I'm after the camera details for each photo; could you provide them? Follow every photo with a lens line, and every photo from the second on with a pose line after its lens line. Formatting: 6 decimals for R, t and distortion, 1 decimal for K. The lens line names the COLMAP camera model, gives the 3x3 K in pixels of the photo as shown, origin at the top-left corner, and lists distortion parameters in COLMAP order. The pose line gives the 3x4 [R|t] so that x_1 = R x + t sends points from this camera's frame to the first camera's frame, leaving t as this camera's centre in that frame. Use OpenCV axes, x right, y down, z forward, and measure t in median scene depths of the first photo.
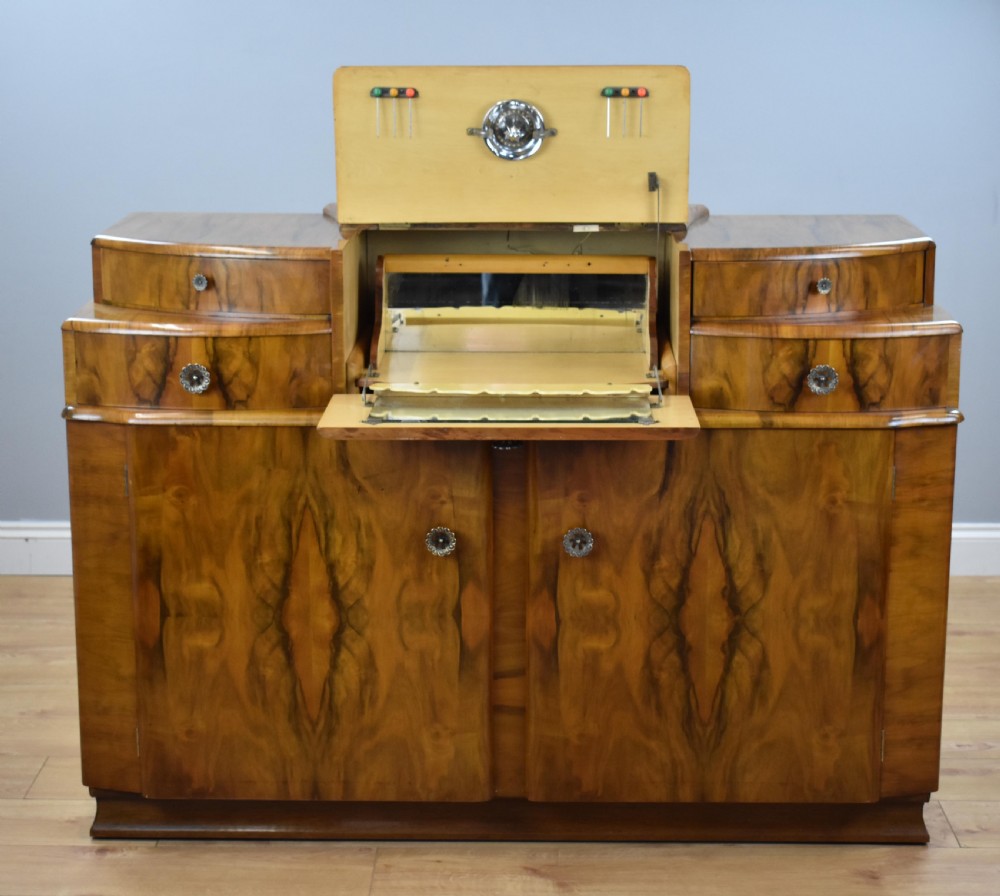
lens RADIAL K [[2216.2, 0, 522.3], [0, 2216.2, 461.8], [0, 0, 1]] dist [-0.031032, 0.135210]
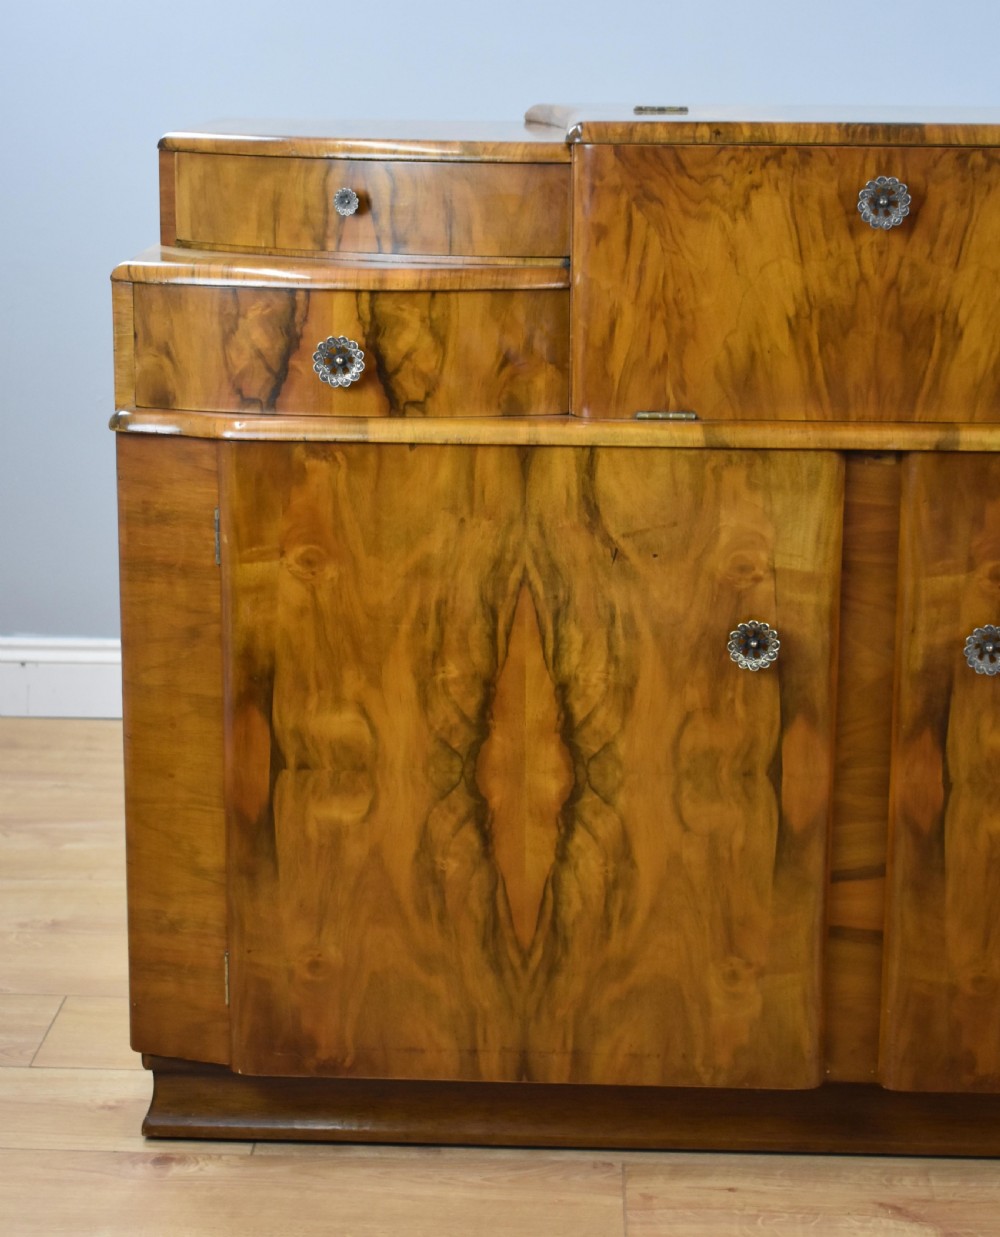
lens RADIAL K [[2612.3, 0, 493.9], [0, 2612.3, 590.1], [0, 0, 1]] dist [-0.013415, 0.093237]
pose [[0.999518, 0.010700, -0.029144, -0.084540], [-0.011035, 0.999875, -0.011349, 0.029633], [0.029019, 0.011665, 0.999511, 0.306215]]
